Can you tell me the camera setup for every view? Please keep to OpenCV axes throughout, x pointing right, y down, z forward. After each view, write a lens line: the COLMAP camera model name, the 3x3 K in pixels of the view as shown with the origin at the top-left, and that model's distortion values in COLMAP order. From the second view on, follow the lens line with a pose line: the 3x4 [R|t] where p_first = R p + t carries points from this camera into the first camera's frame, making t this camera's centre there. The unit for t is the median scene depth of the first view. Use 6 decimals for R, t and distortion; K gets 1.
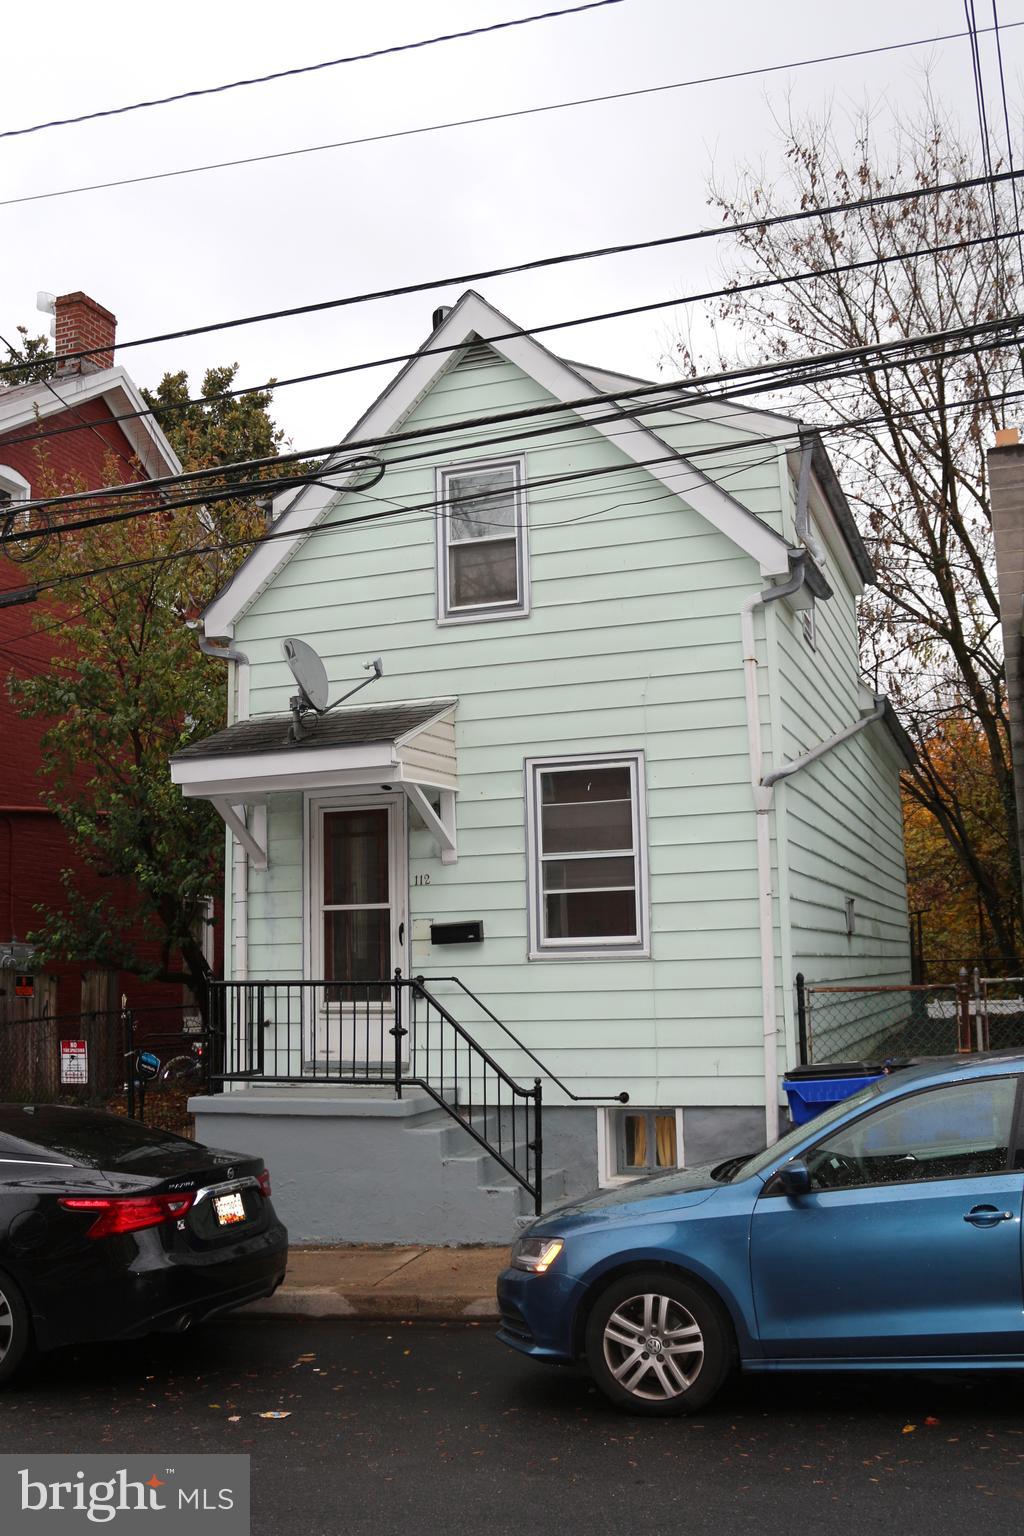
lens RADIAL K [[1519.7, 0, 492.7], [0, 1519.7, 747.7], [0, 0, 1]] dist [-0.211574, 0.318849]
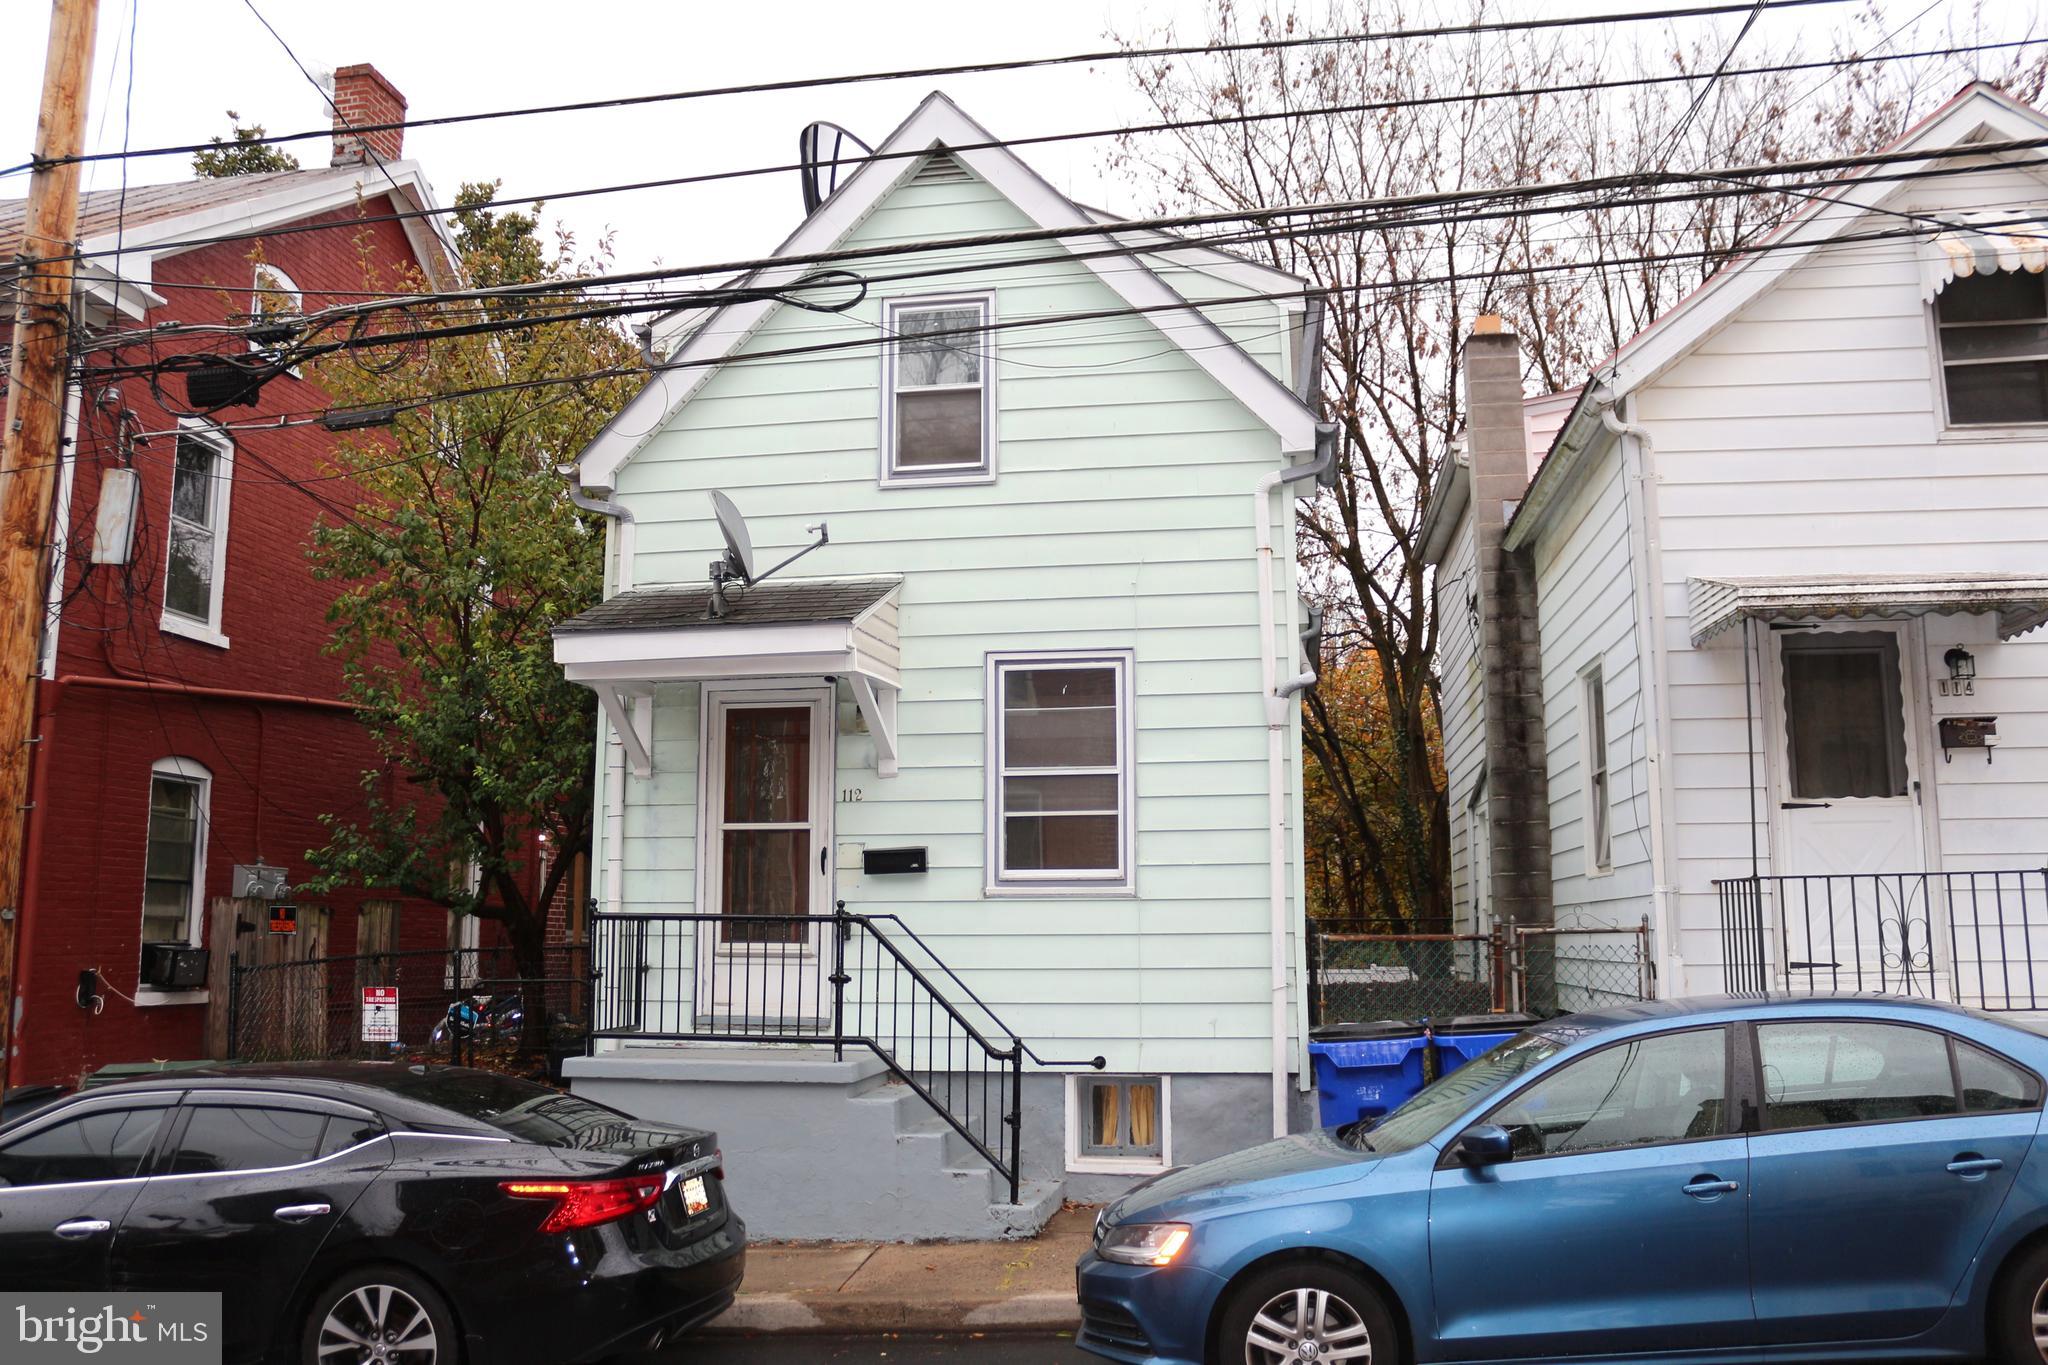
lens RADIAL K [[1742.7, 0, 1024.0], [0, 1742.7, 682.5], [0, 0, 1]] dist [-0.186079, 0.178770]
pose [[0.981215, 0.045739, 0.187415, -0.136732], [-0.046094, 0.998934, -0.002469, 0.024774], [-0.187329, -0.006216, 0.982278, 0.061873]]
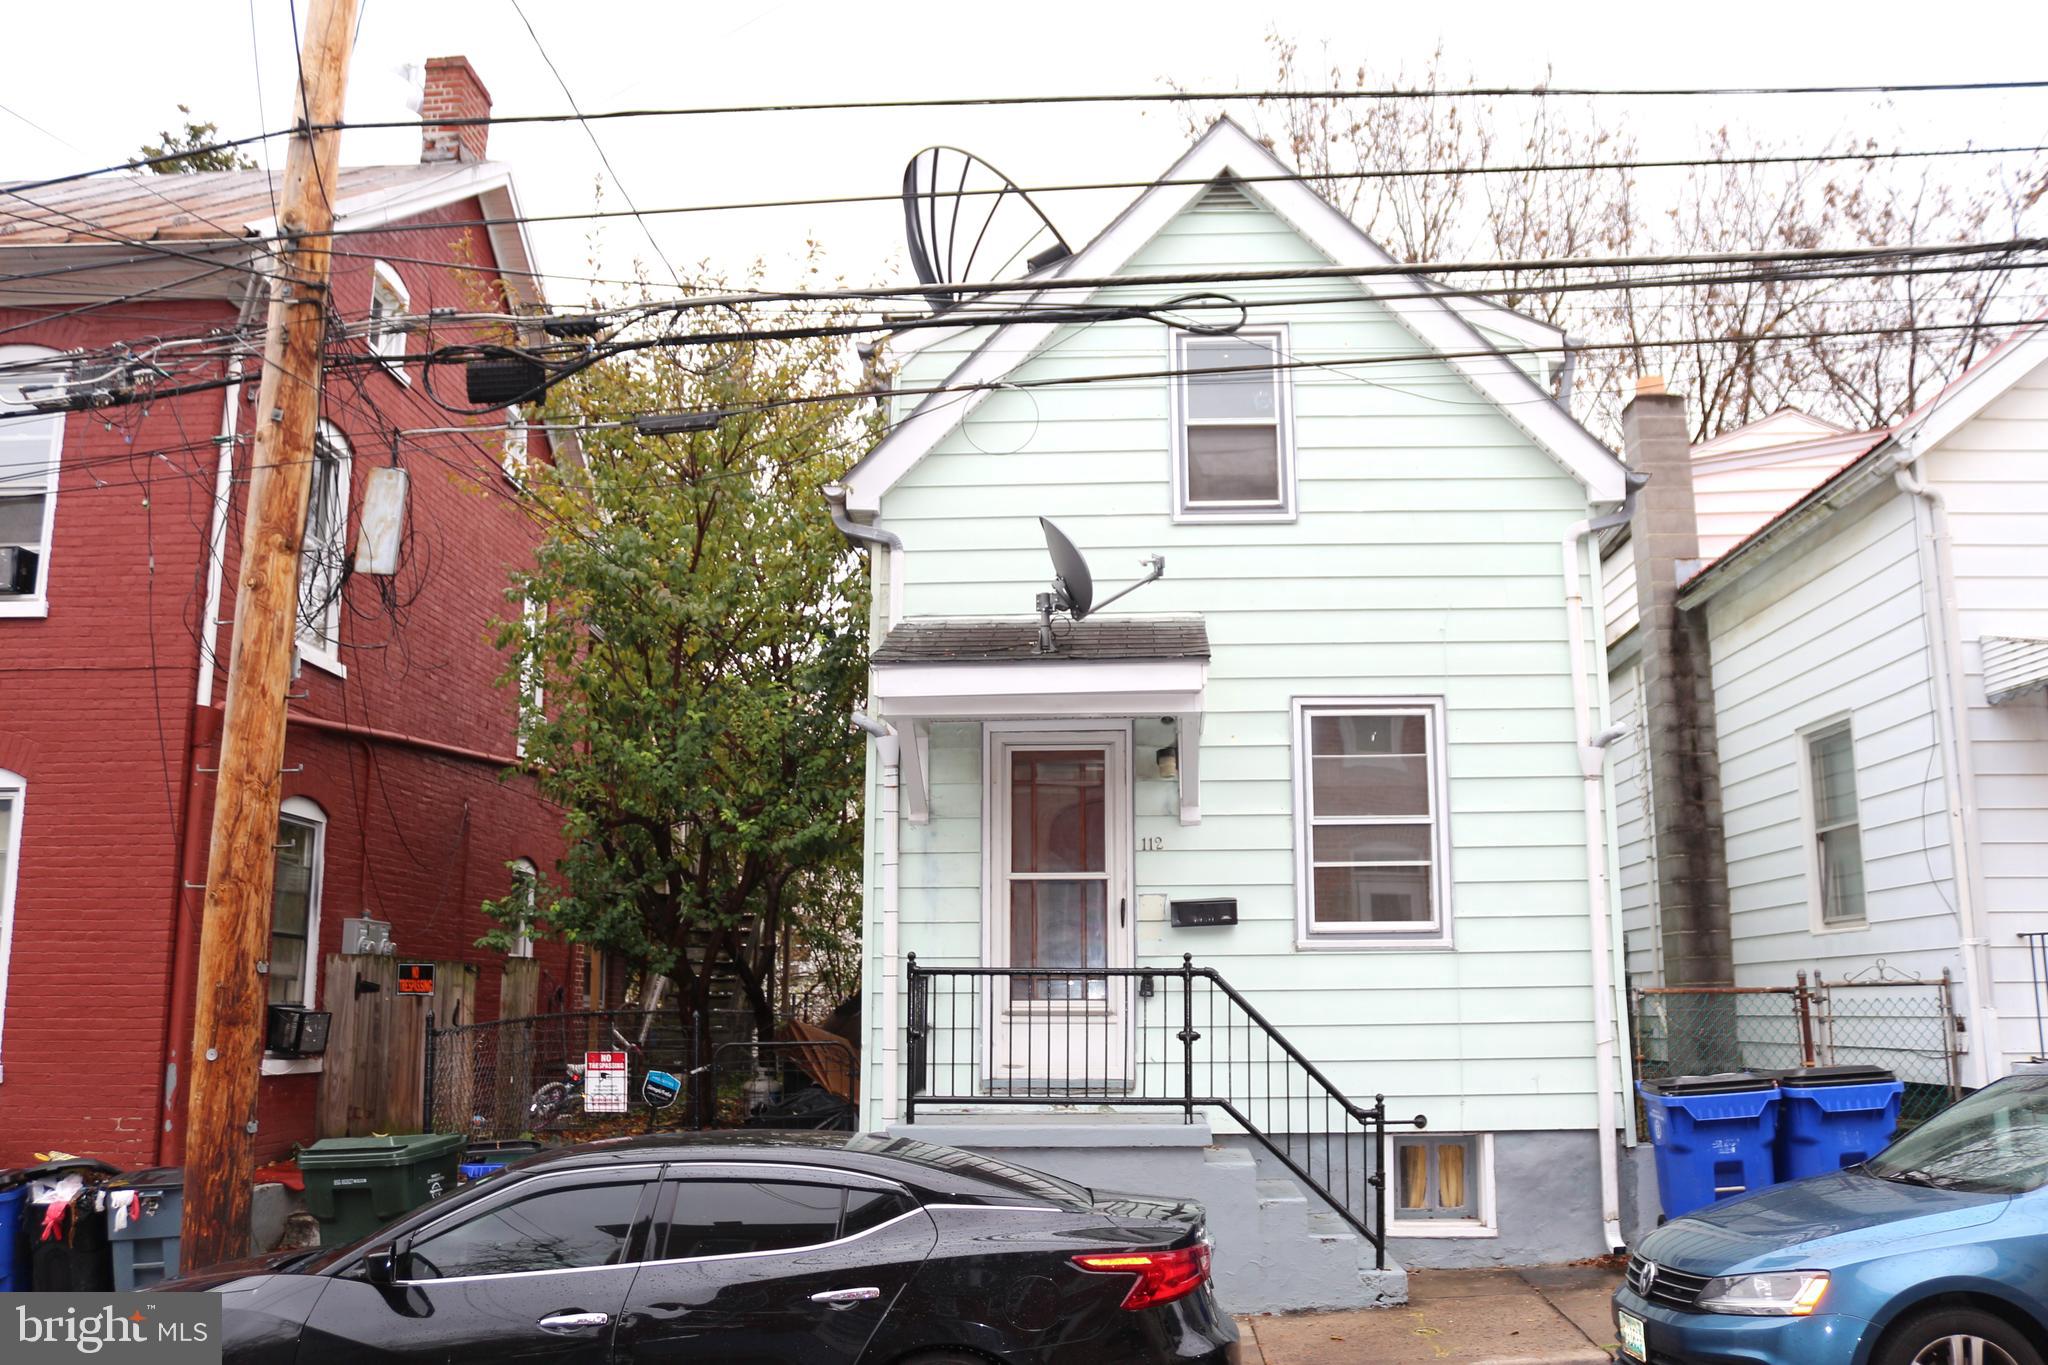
lens RADIAL K [[1788.9, 0, 1024.0], [0, 1788.9, 682.5], [0, 0, 1]] dist [-0.159722, 0.152401]
pose [[0.954466, 0.073342, 0.289164, -0.388105], [-0.062846, 0.996989, -0.045428, 0.051234], [-0.291625, 0.025187, 0.956201, 0.142486]]
